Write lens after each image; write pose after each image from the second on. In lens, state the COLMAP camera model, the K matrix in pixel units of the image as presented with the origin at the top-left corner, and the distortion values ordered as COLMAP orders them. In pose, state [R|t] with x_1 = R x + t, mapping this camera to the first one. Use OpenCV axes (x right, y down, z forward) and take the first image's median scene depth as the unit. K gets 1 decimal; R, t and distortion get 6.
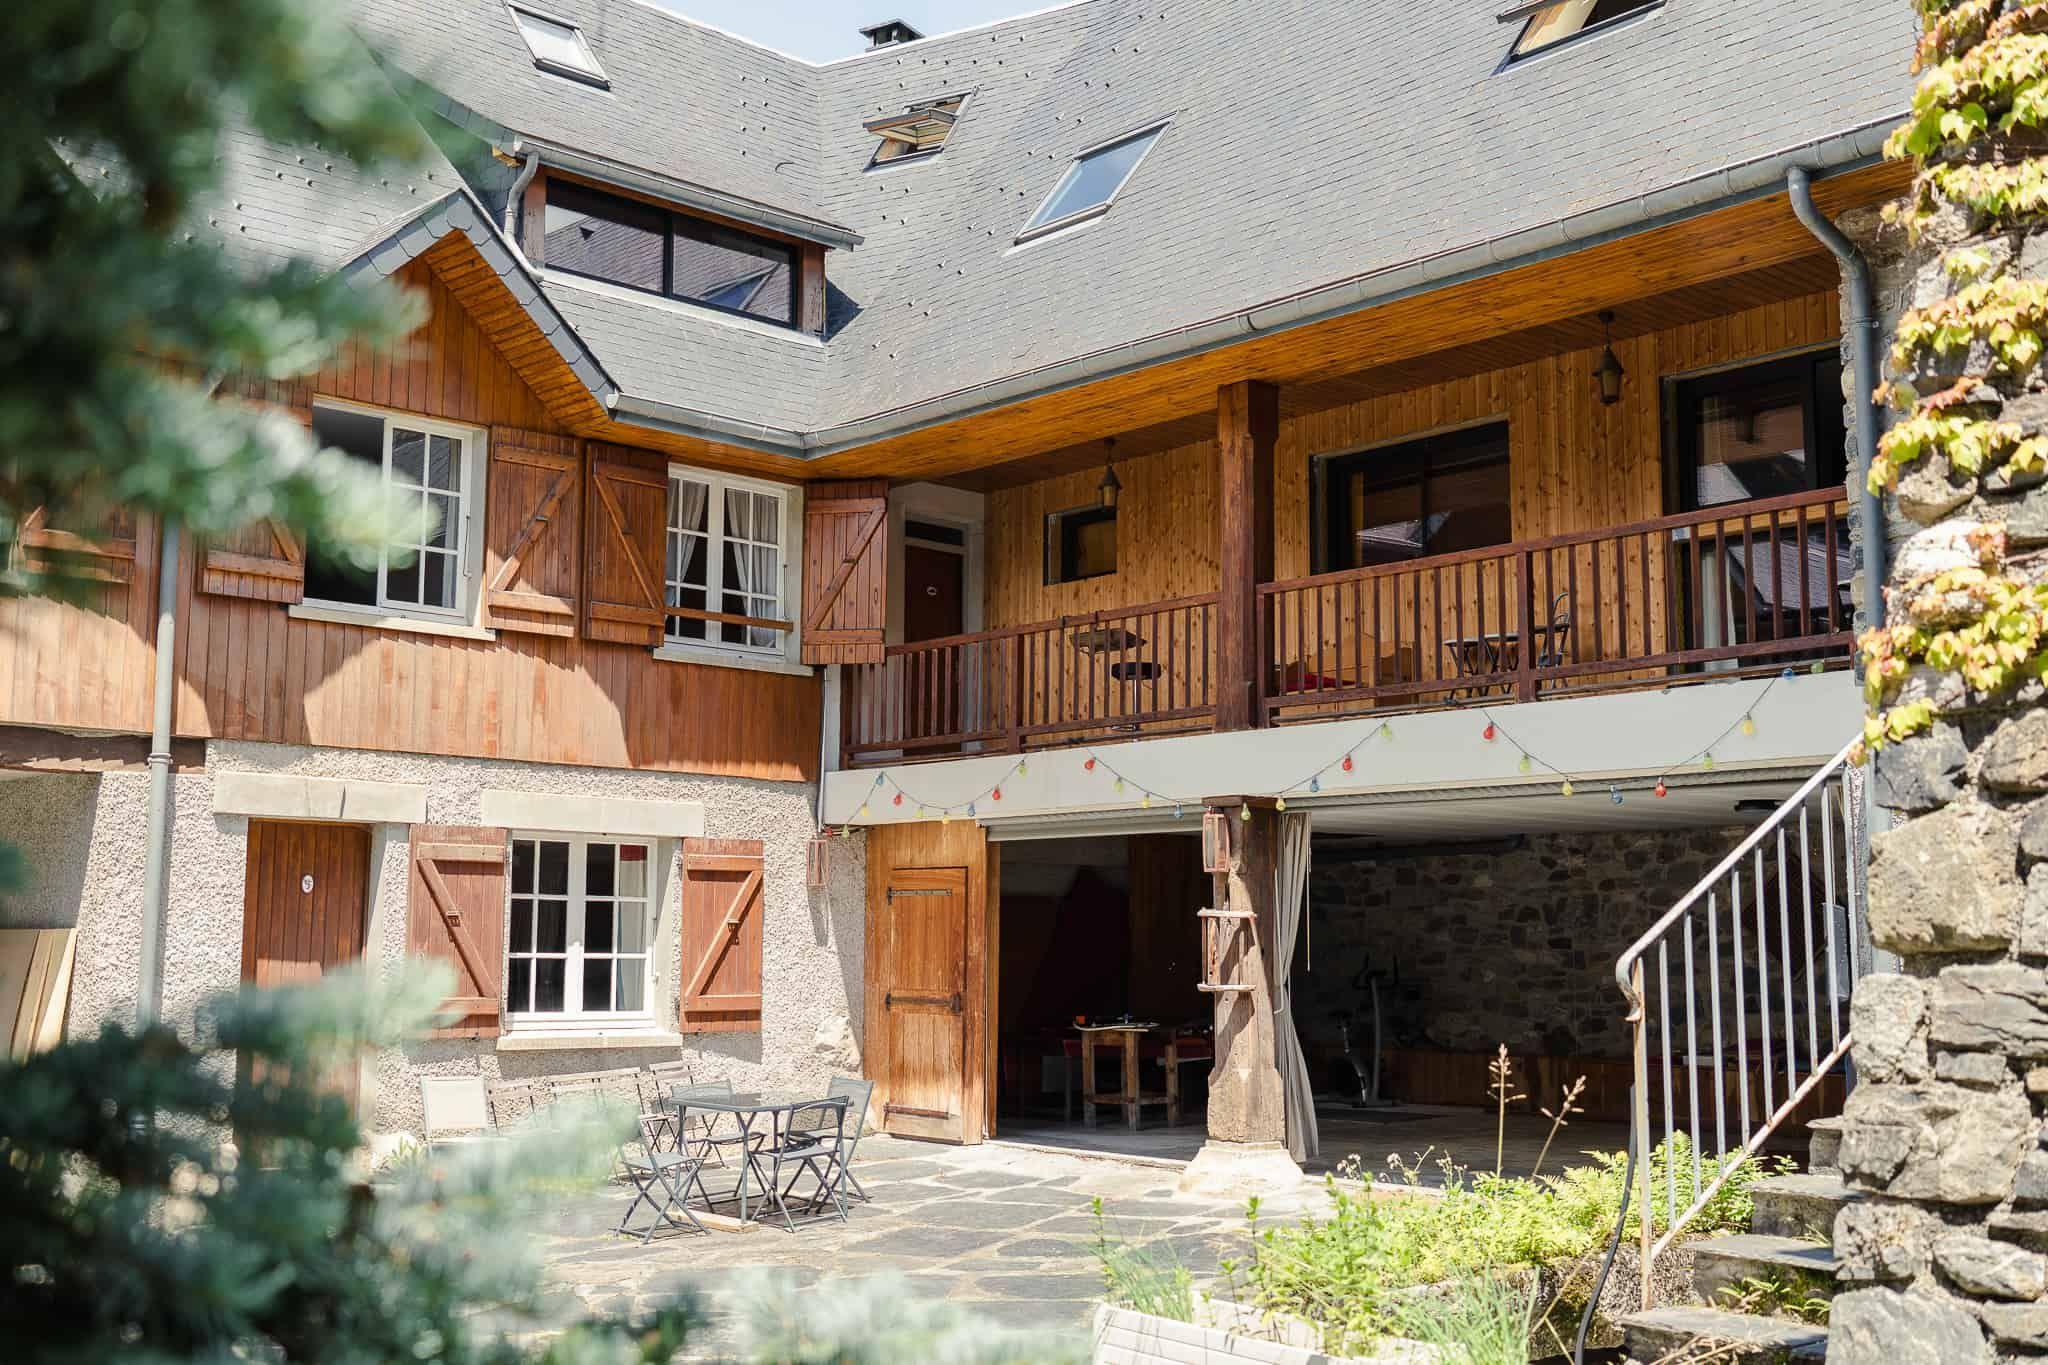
lens RADIAL K [[2139.2, 0, 1021.0], [0, 2139.2, 681.9], [0, 0, 1]] dist [0.015402, 0.000000]
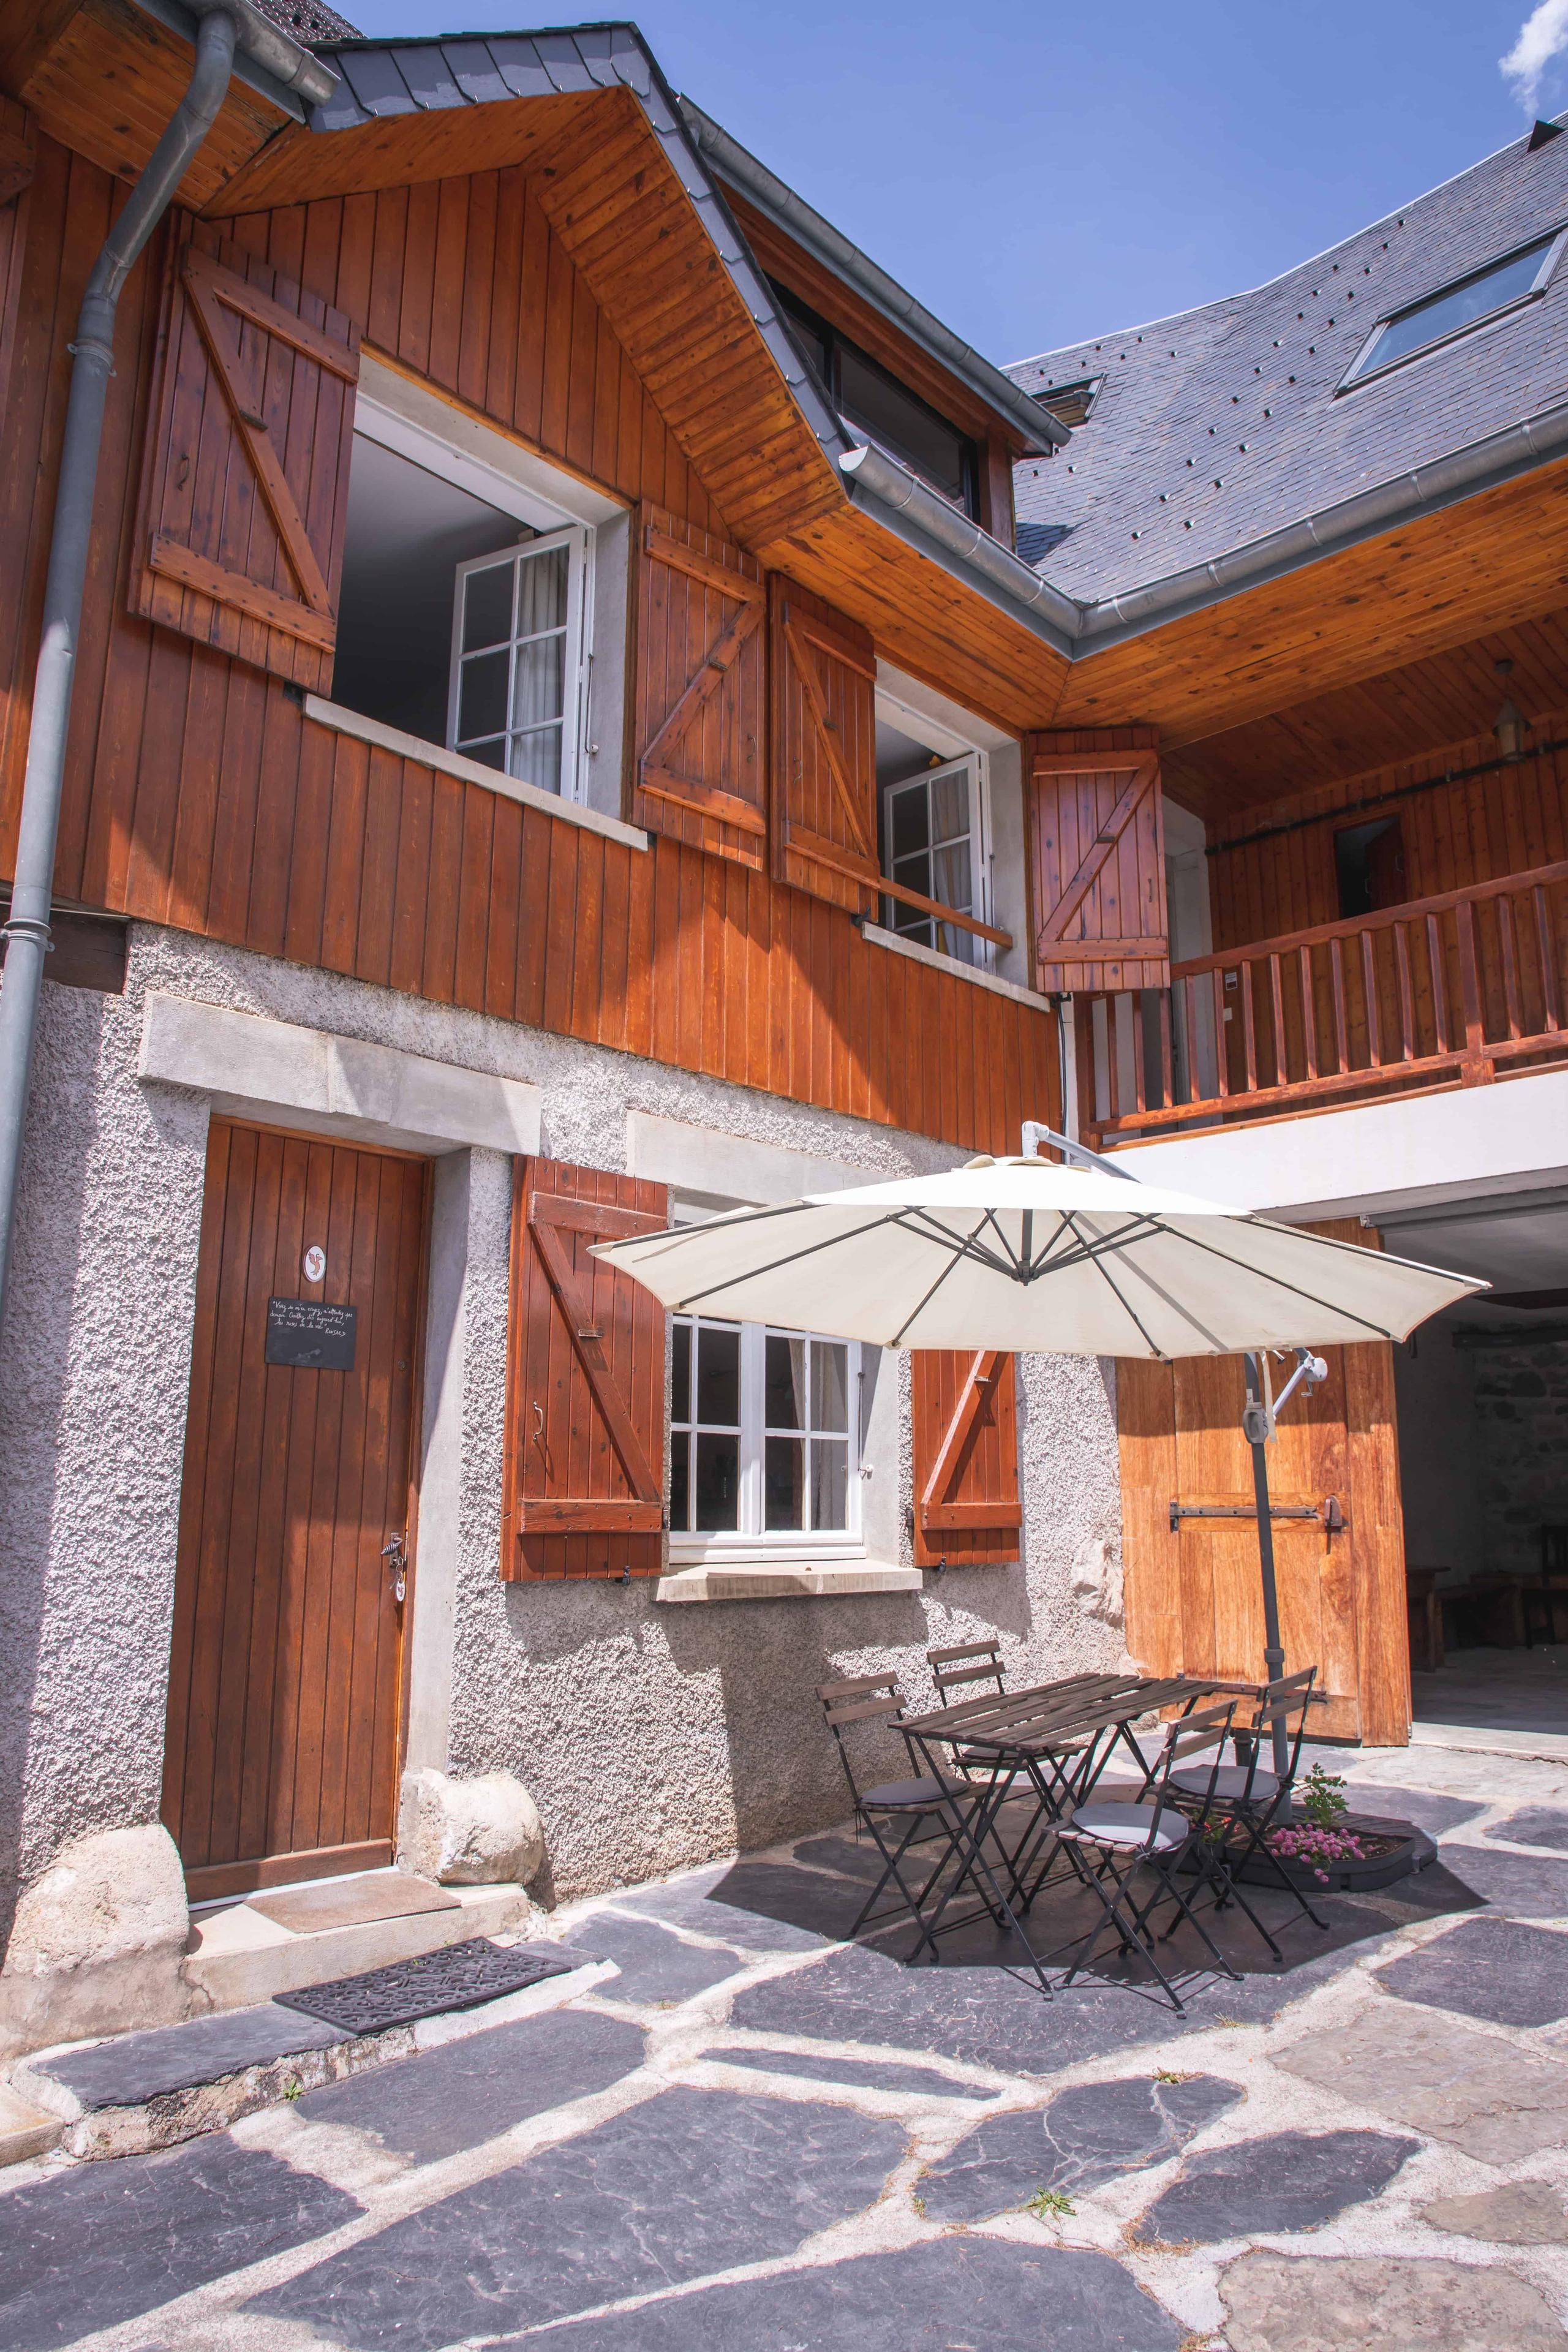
lens RADIAL K [[1563.3, 0, 792.3], [0, 1563.3, 1181.2], [0, 0, 1]] dist [-0.035367, 0.000333]
pose [[0.995831, 0.017369, 0.089544, -0.238077], [-0.010534, 0.997033, -0.076253, 0.094385], [-0.090603, 0.074992, 0.993060, 0.588855]]
